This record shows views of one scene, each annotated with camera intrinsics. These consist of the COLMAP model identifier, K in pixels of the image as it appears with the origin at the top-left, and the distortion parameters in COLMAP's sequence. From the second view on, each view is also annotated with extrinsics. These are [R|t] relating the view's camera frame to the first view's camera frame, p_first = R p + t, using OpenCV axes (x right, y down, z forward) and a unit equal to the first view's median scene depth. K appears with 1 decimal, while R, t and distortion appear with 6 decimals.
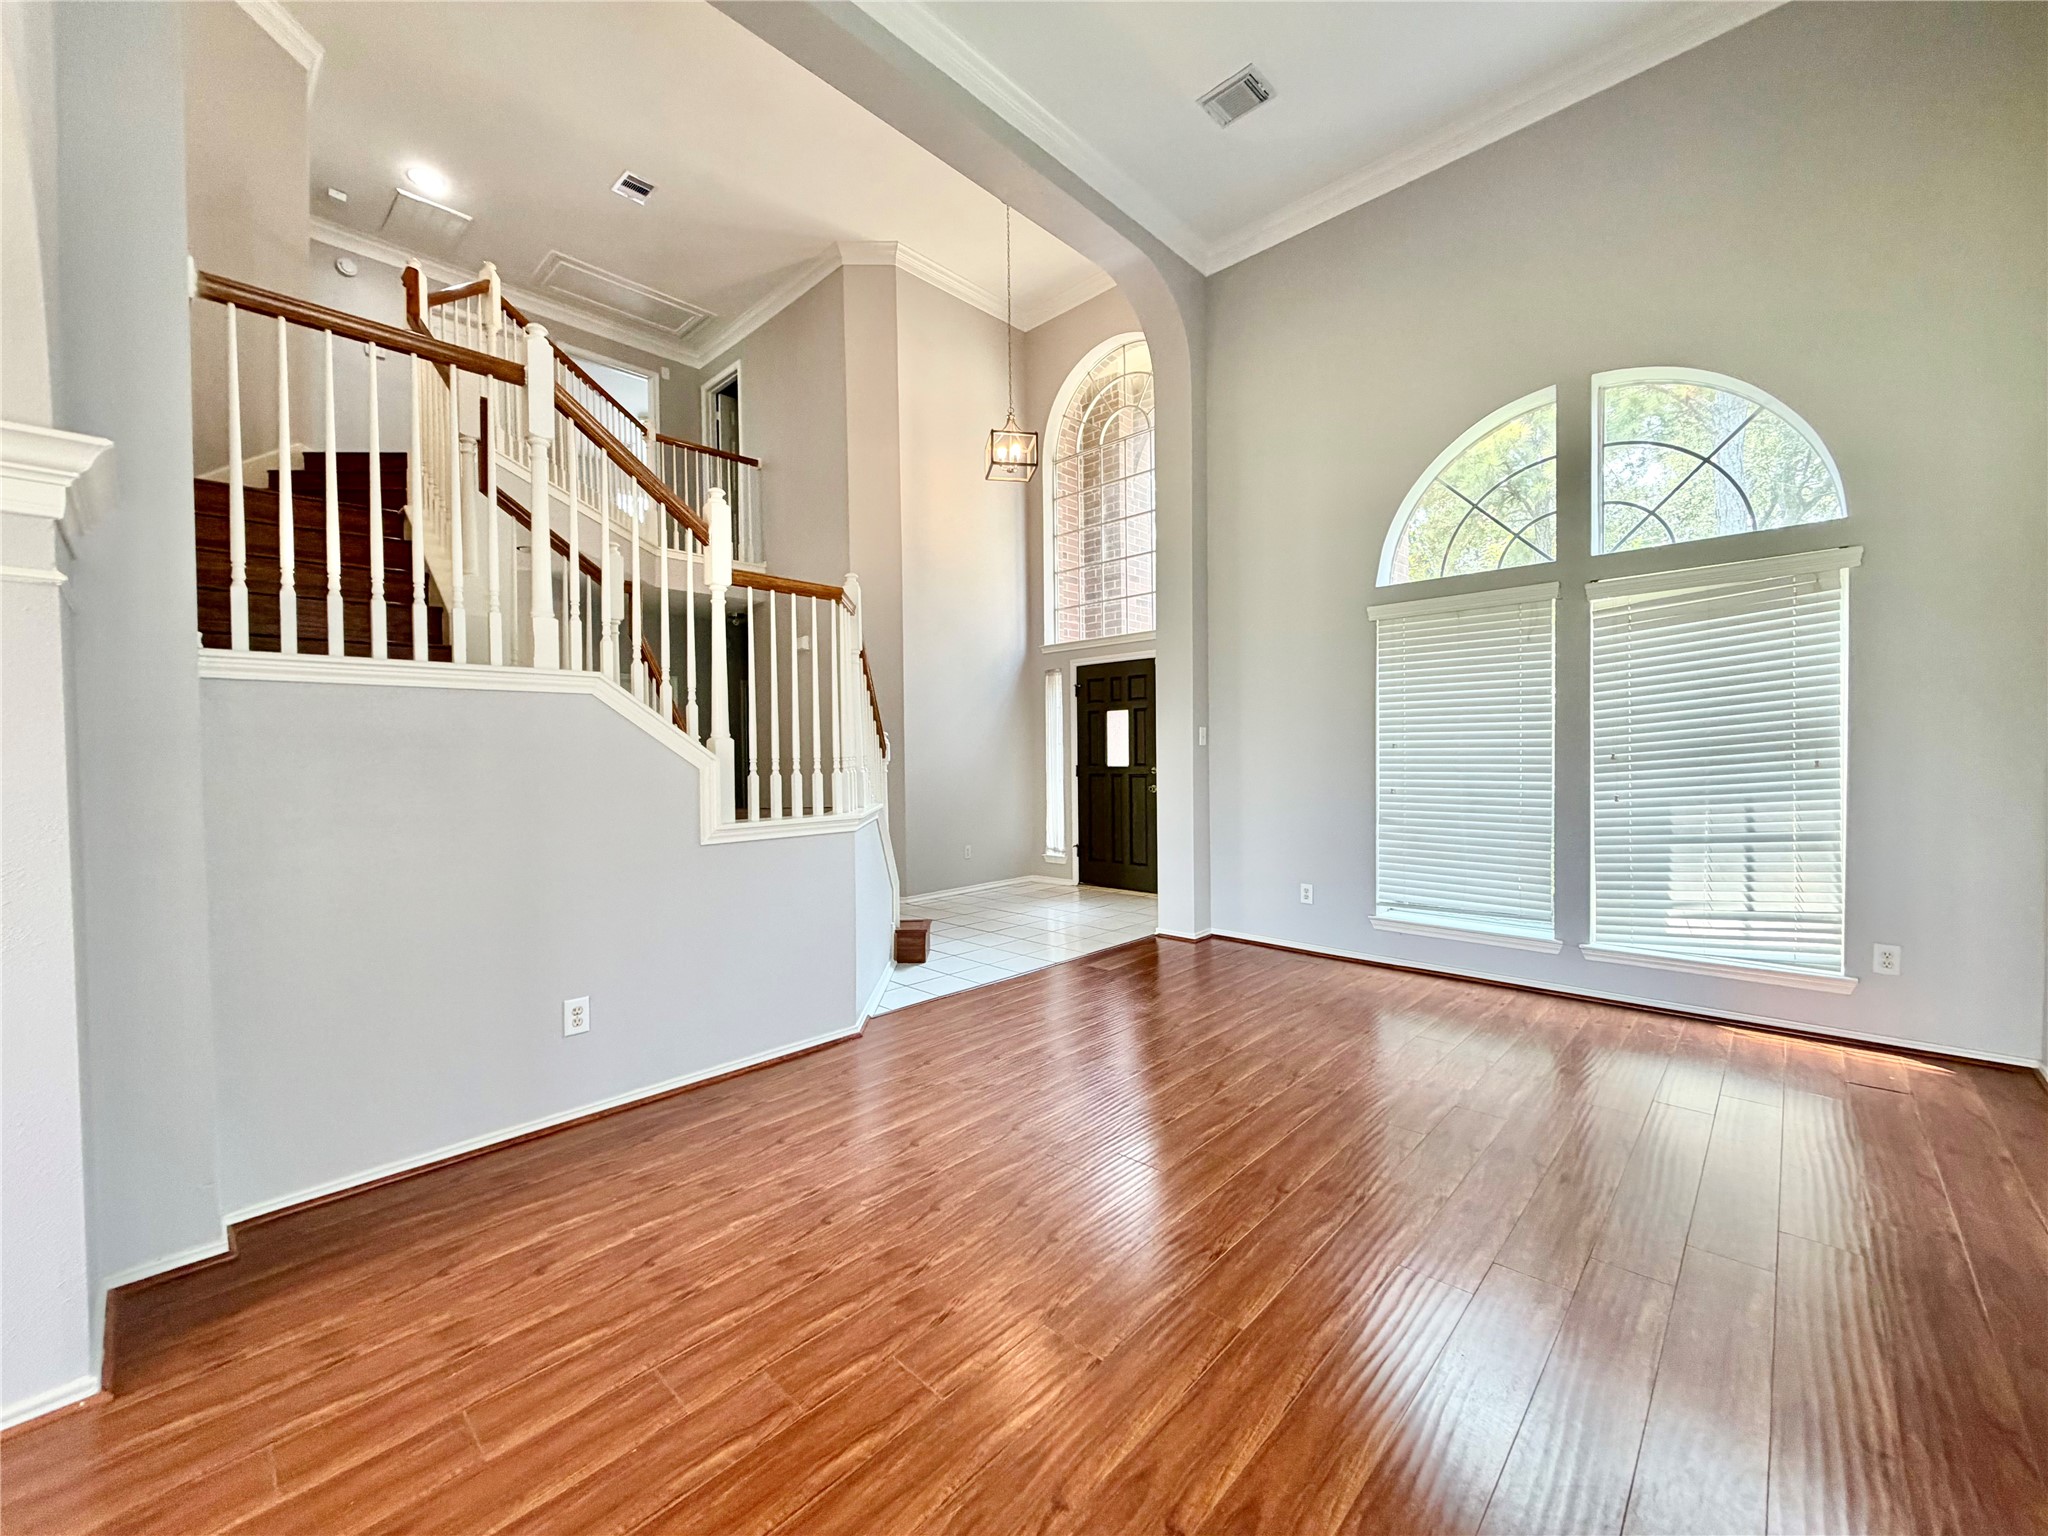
lens RADIAL K [[812.2, 0, 1015.5], [0, 812.2, 766.4], [0, 0, 1]] dist [0.001089, -0.000156]
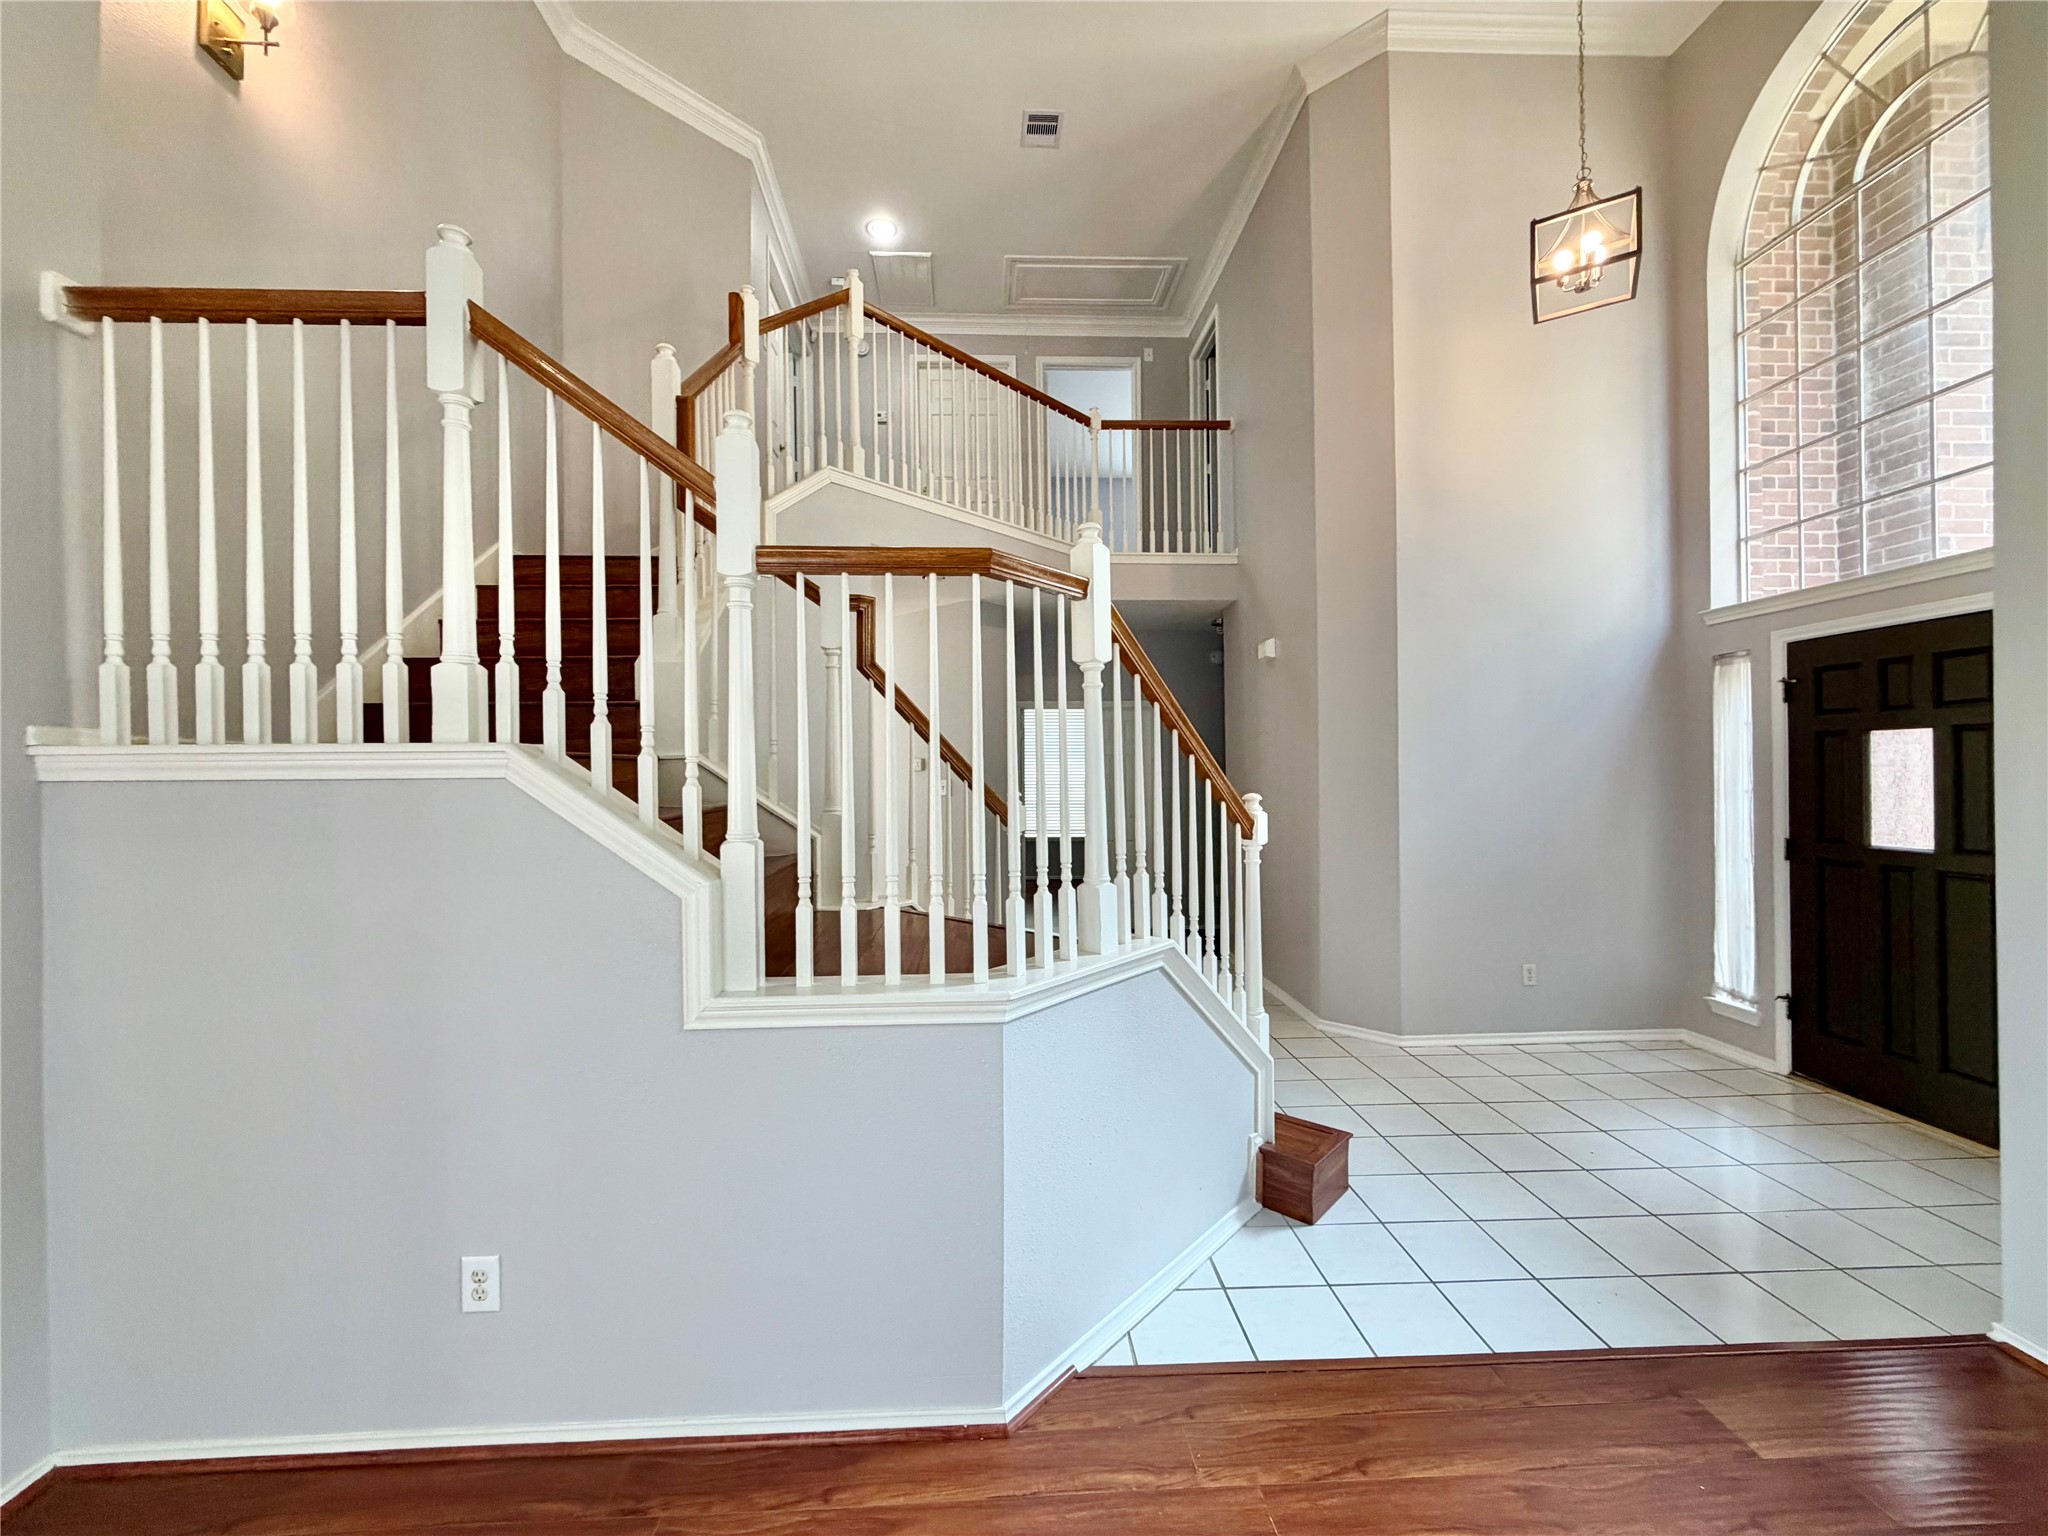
lens RADIAL K [[812.2, 0, 1015.5], [0, 812.2, 766.4], [0, 0, 1]] dist [0.001089, -0.000156]
pose [[0.726200, 0.003494, -0.687474, 0.080920], [-0.011855, 0.999902, -0.007441, -0.039612], [0.687381, 0.013553, 0.726170, 0.328226]]
